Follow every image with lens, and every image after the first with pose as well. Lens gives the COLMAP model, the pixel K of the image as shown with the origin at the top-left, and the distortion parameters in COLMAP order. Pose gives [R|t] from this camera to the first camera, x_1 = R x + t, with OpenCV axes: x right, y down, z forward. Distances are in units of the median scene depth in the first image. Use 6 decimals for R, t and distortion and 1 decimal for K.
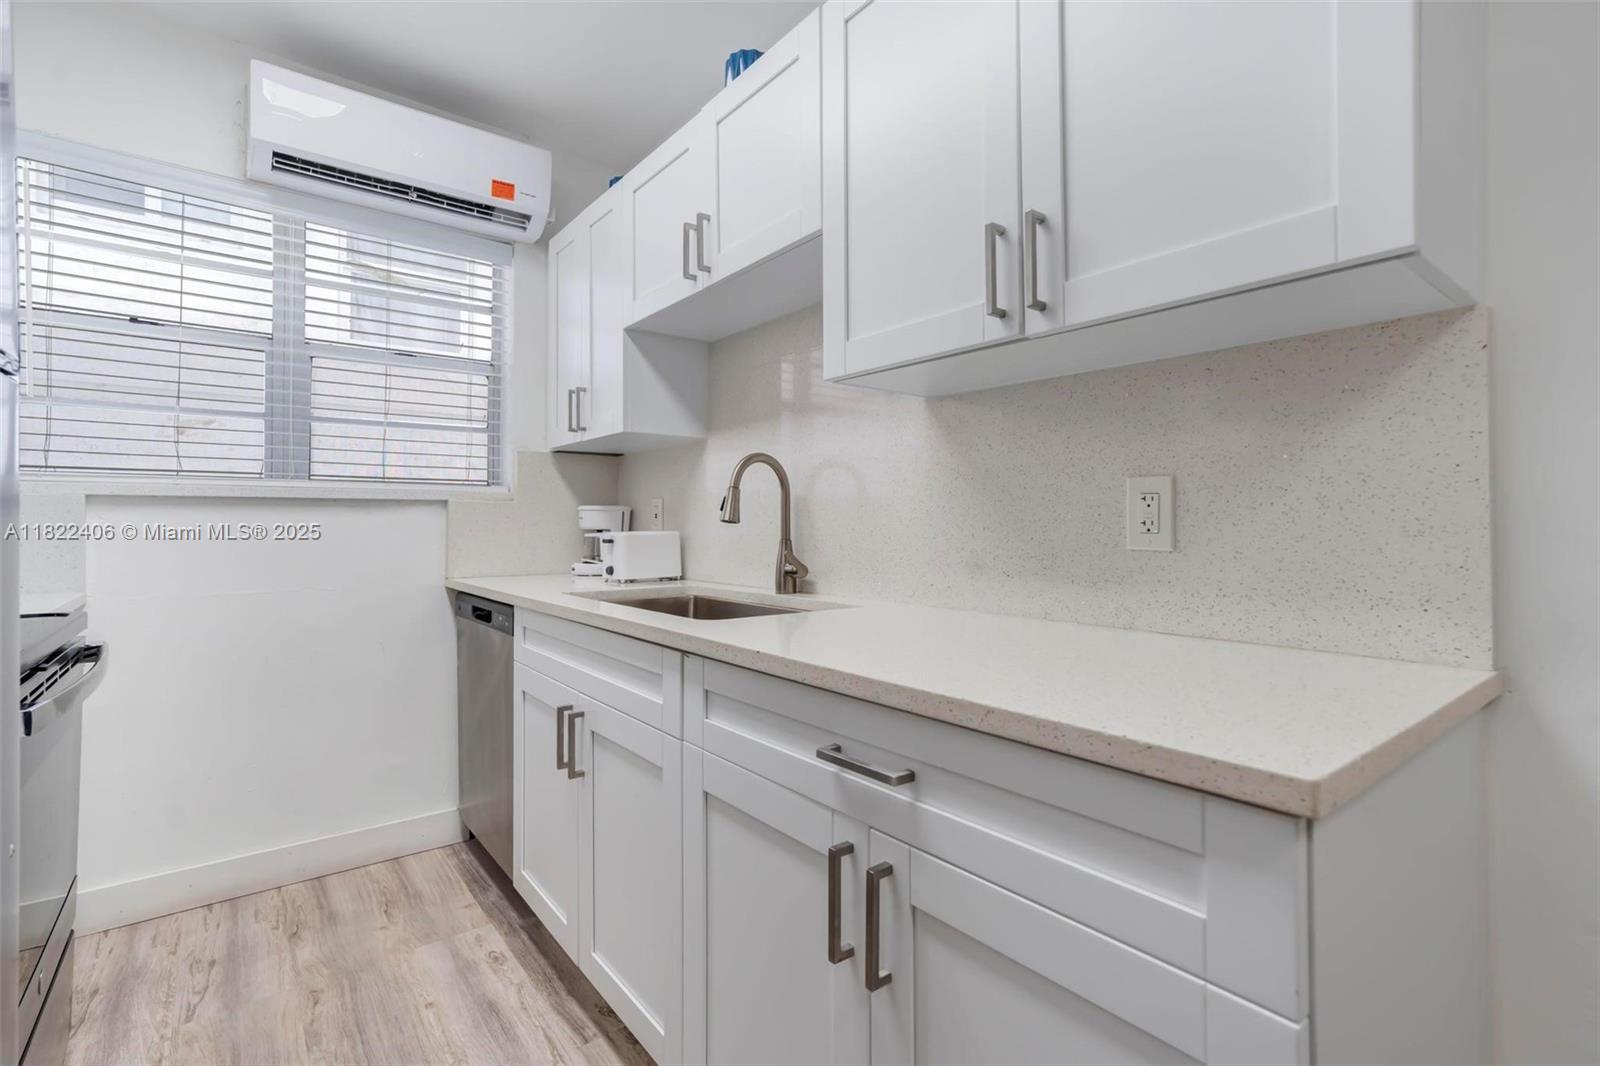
lens RADIAL K [[750.9, 0, 801.0], [0, 750.9, 516.6], [0, 0, 1]] dist [-0.026317, 0.022053]
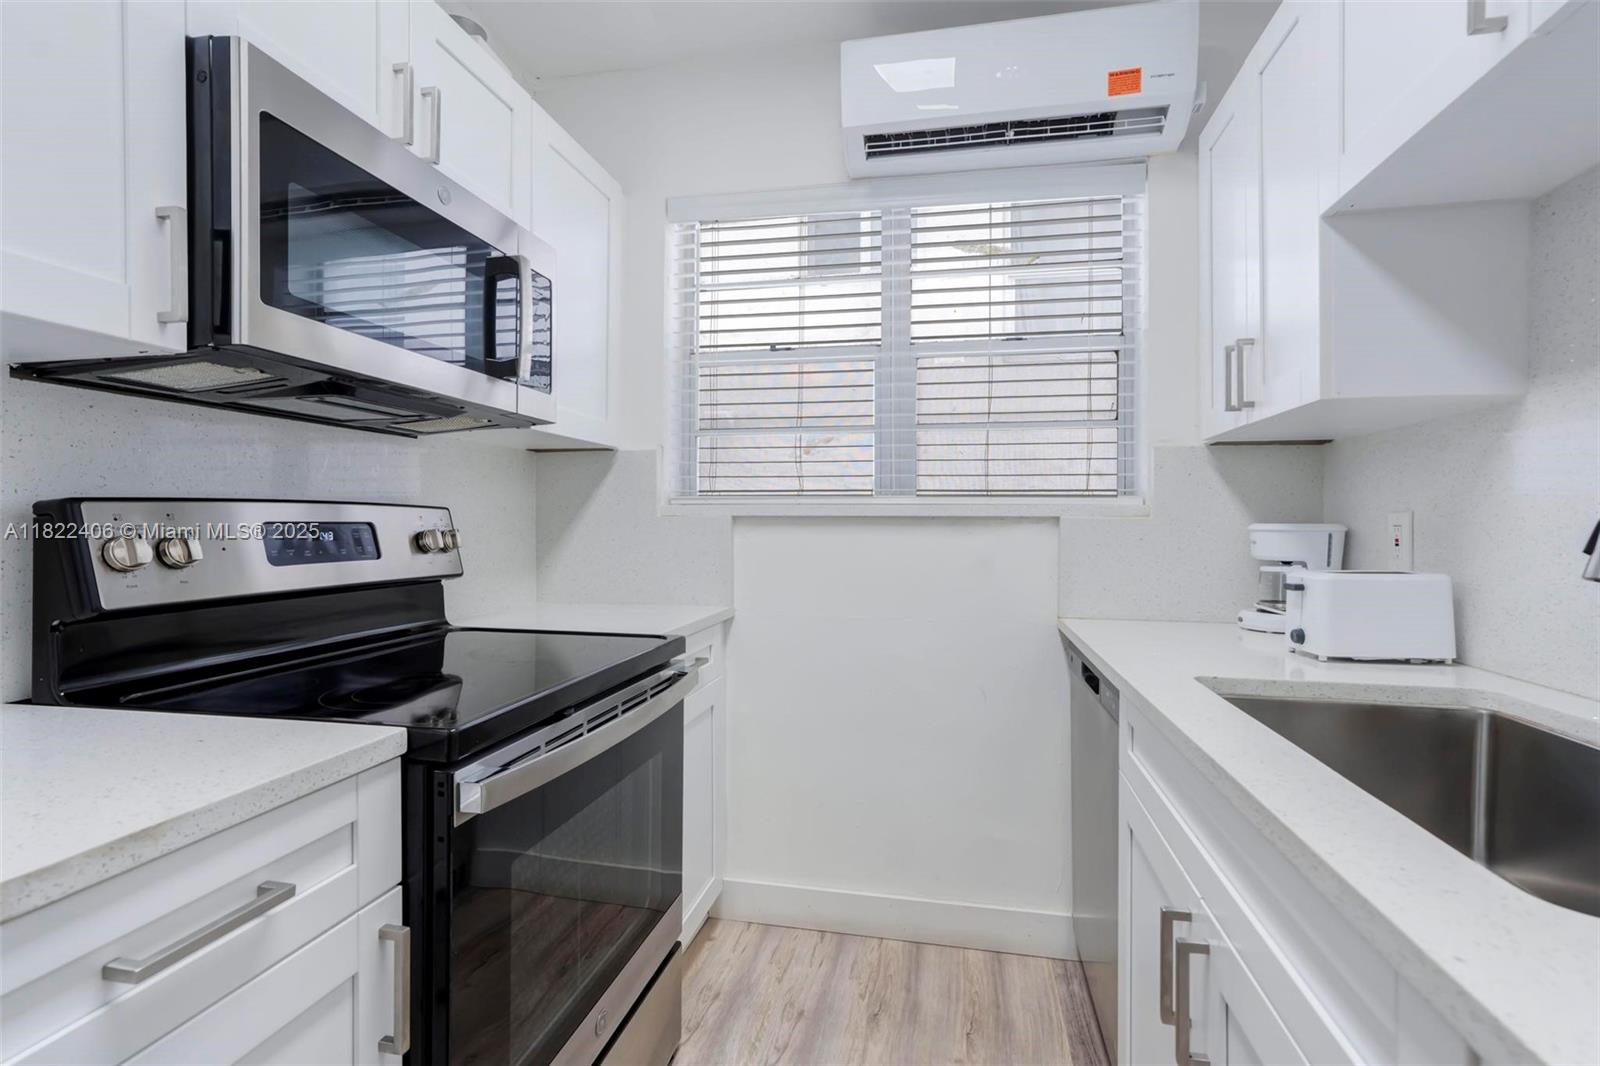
lens RADIAL K [[750.9, 0, 801.0], [0, 750.9, 516.6], [0, 0, 1]] dist [-0.026317, 0.022053]
pose [[0.640068, -0.000304, -0.768318, -0.051984], [-0.001084, 0.999999, -0.001299, -0.022221], [0.768318, 0.001664, 0.640067, 0.315083]]
